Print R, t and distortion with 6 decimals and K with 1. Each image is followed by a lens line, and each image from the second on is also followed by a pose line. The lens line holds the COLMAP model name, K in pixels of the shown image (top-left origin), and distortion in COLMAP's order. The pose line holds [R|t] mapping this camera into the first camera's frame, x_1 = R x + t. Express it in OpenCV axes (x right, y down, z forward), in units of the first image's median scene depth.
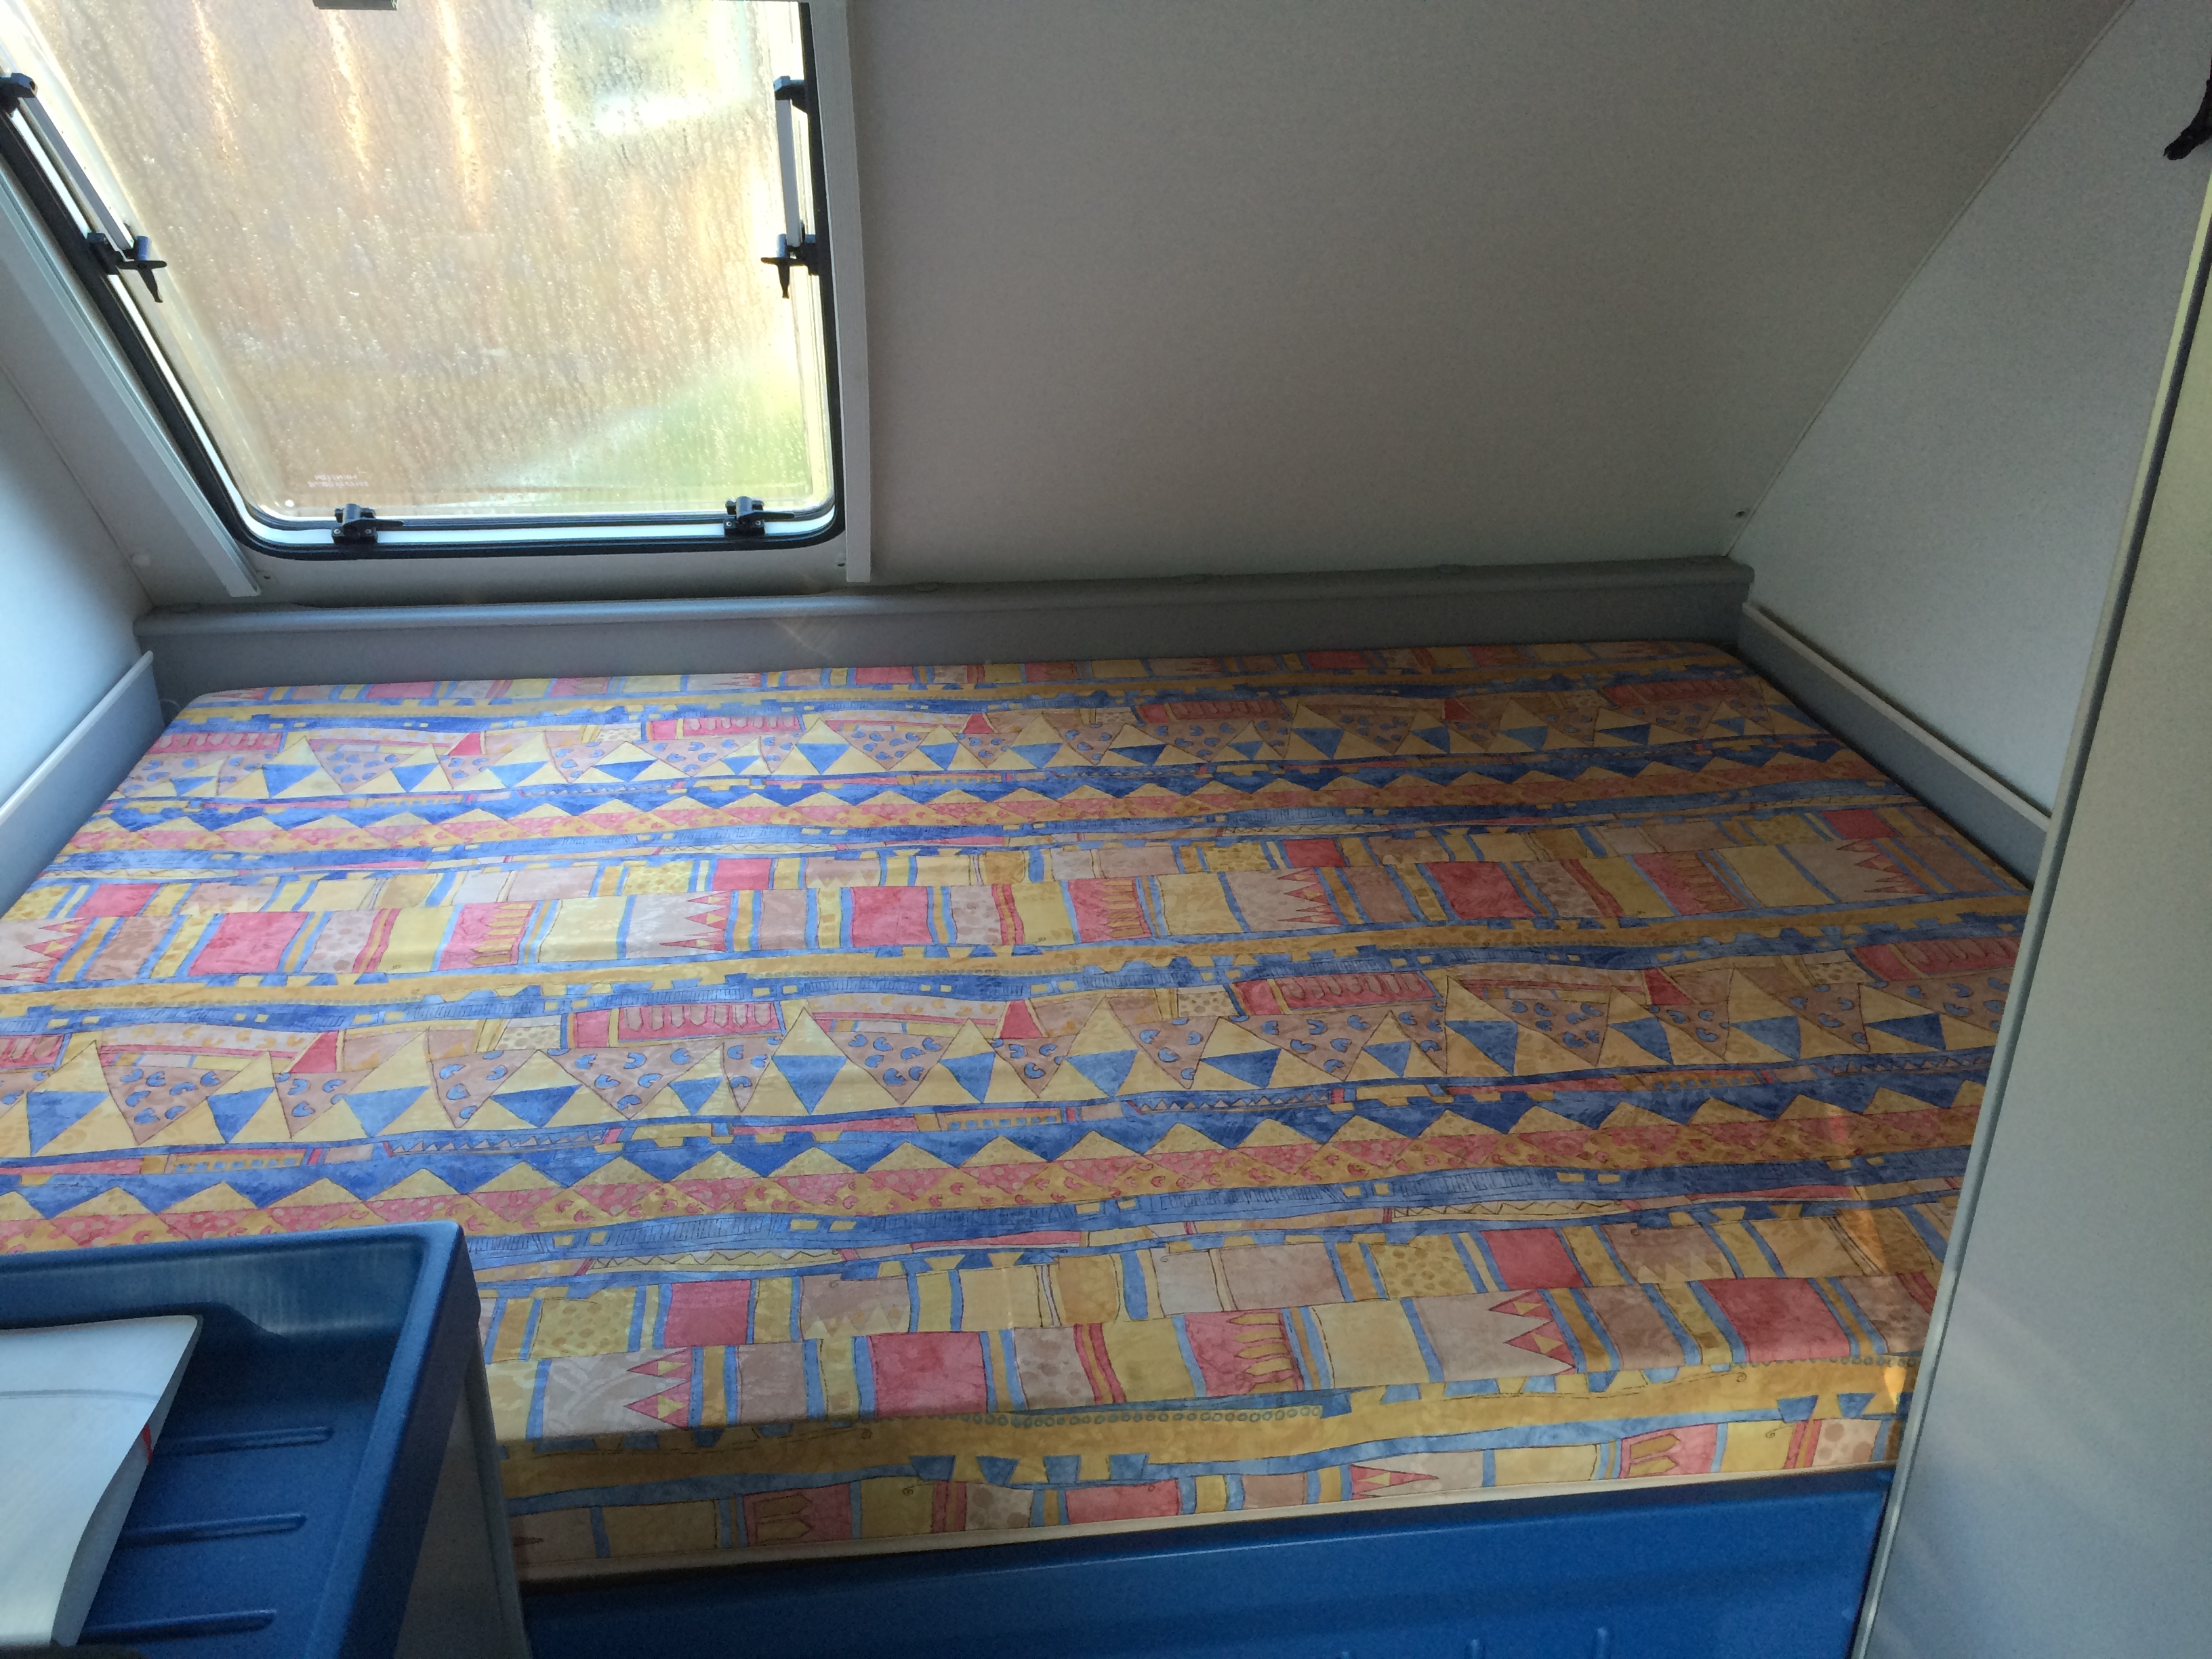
lens RADIAL K [[1861.3, 0, 1097.7], [0, 1861.3, 816.4], [0, 0, 1]] dist [0.080822, -0.099198]
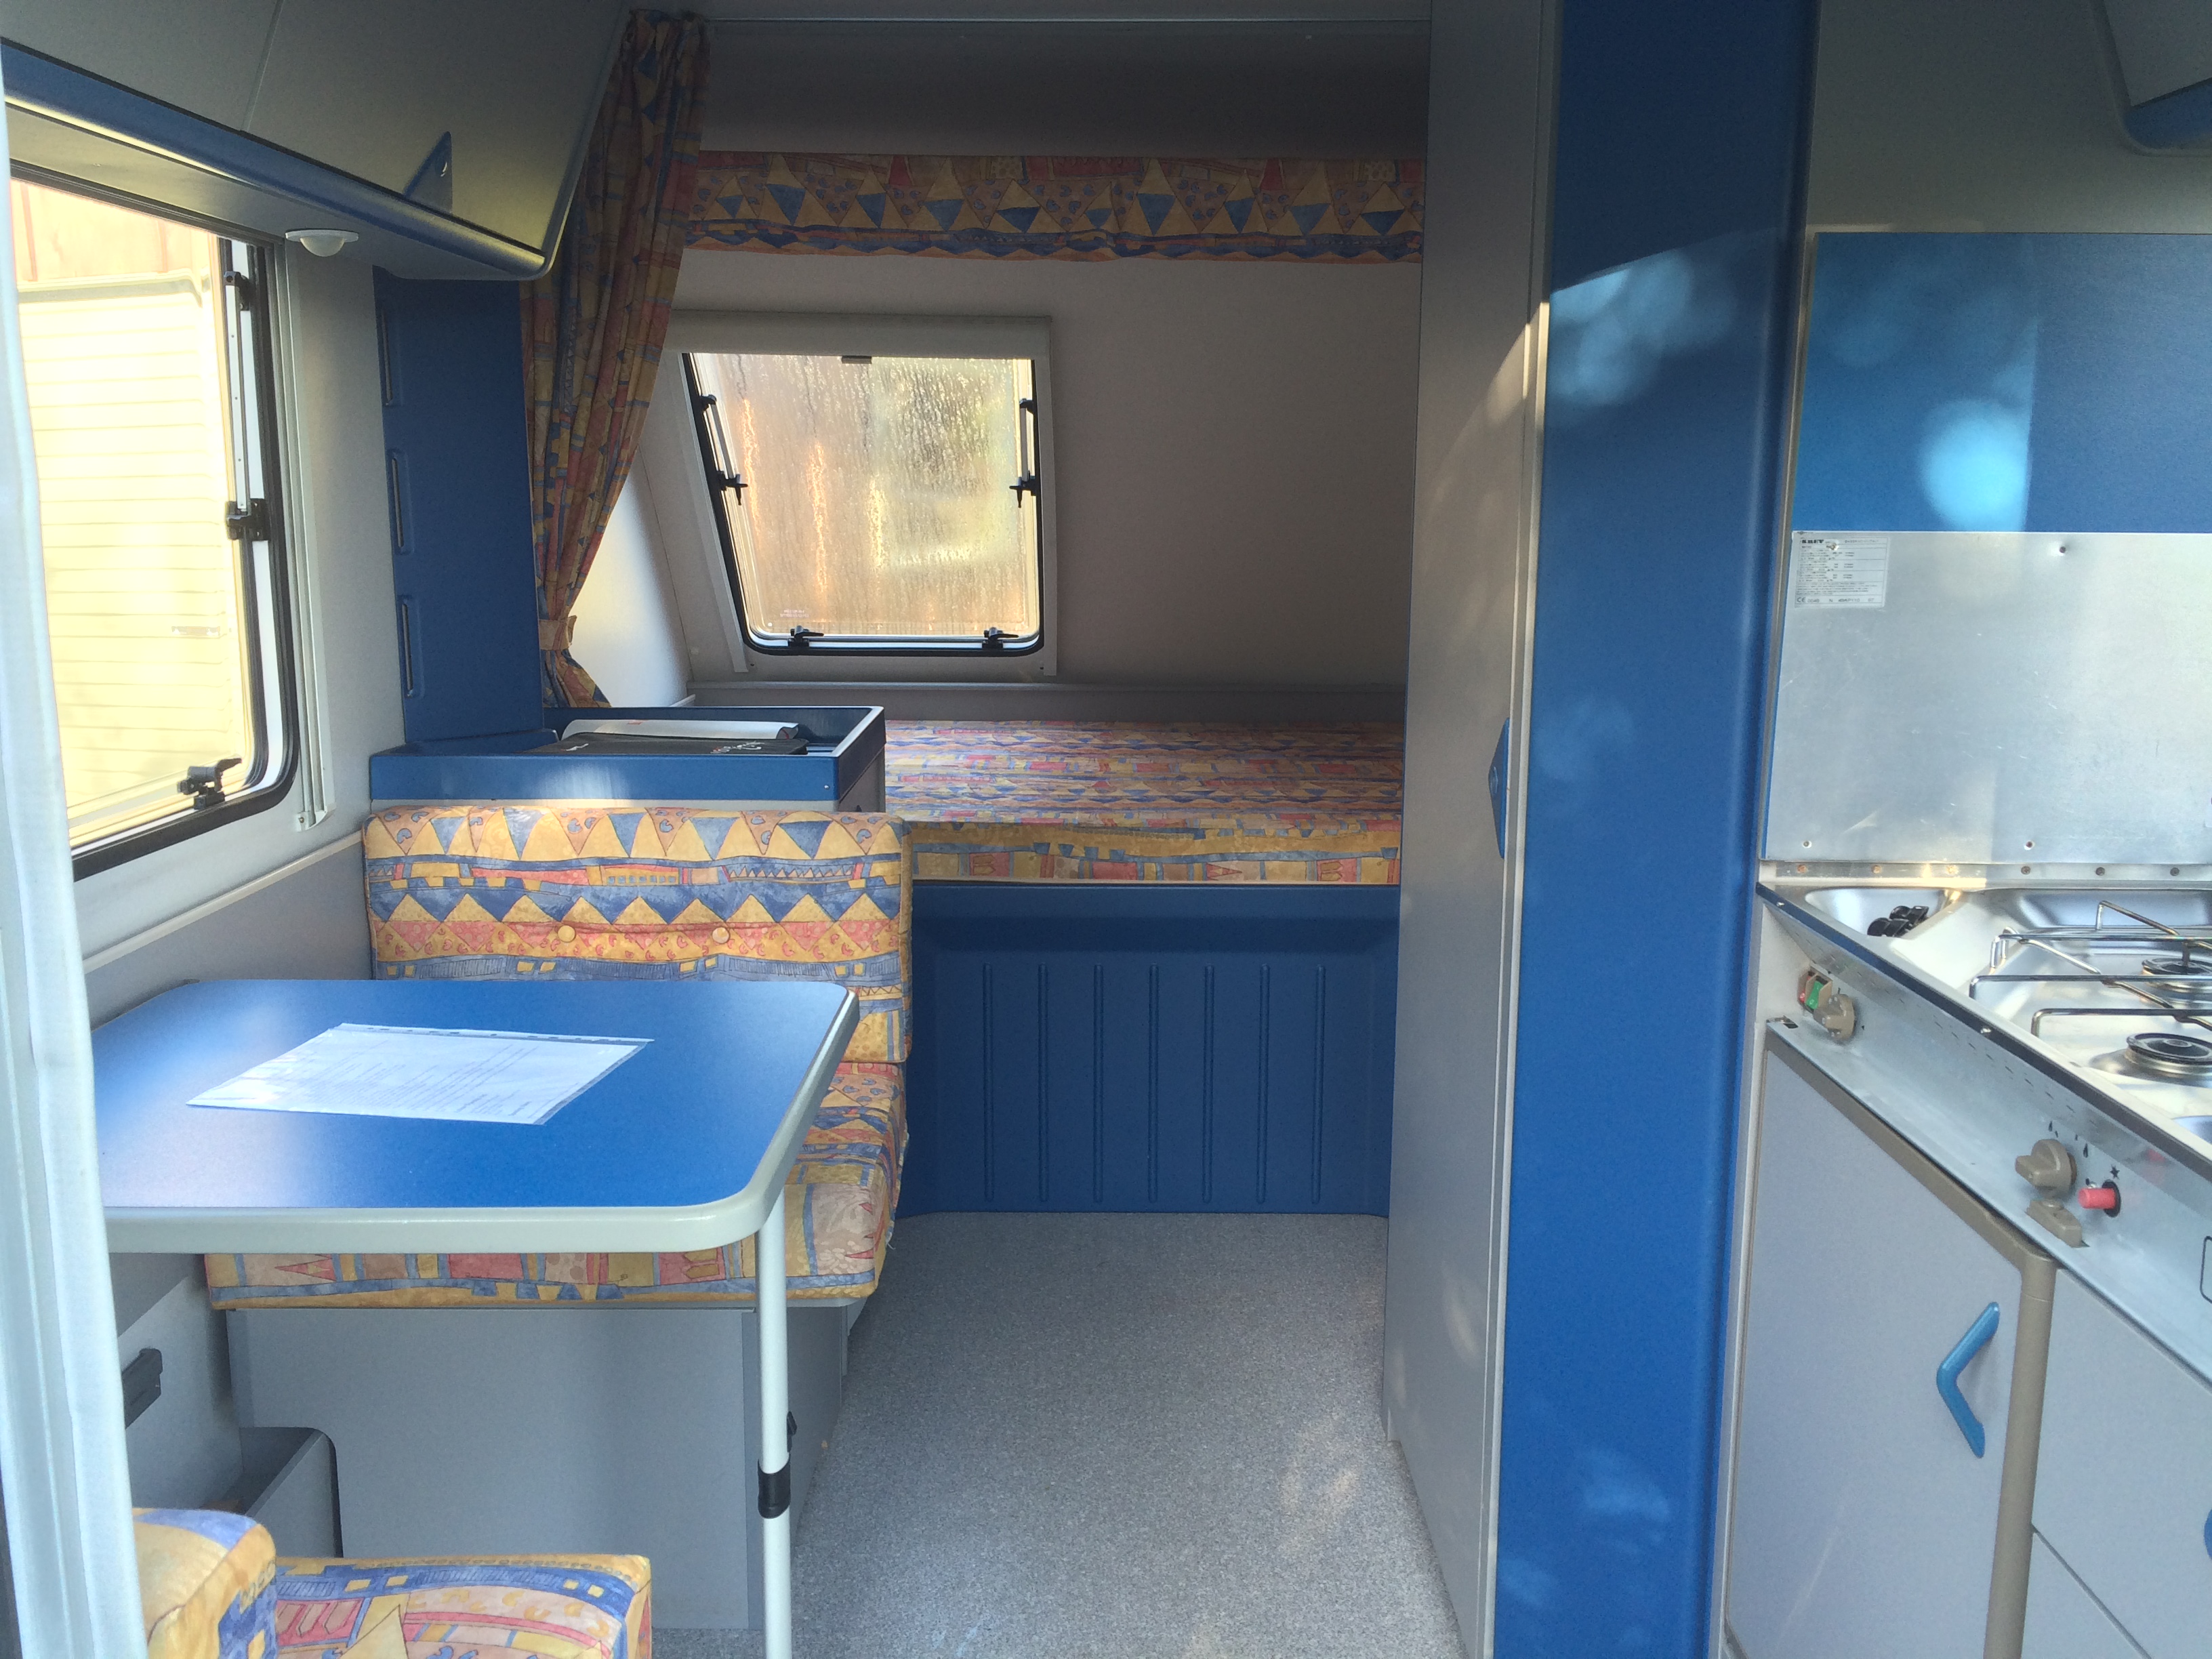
lens RADIAL K [[1861.3, 0, 1092.6], [0, 1861.3, 836.0], [0, 0, 1]] dist [0.080822, -0.099198]
pose [[0.991094, 0.020642, -0.131551, 0.226997], [-0.053335, 0.966743, -0.250127, 0.687472], [0.122013, 0.254916, 0.959234, -1.038764]]
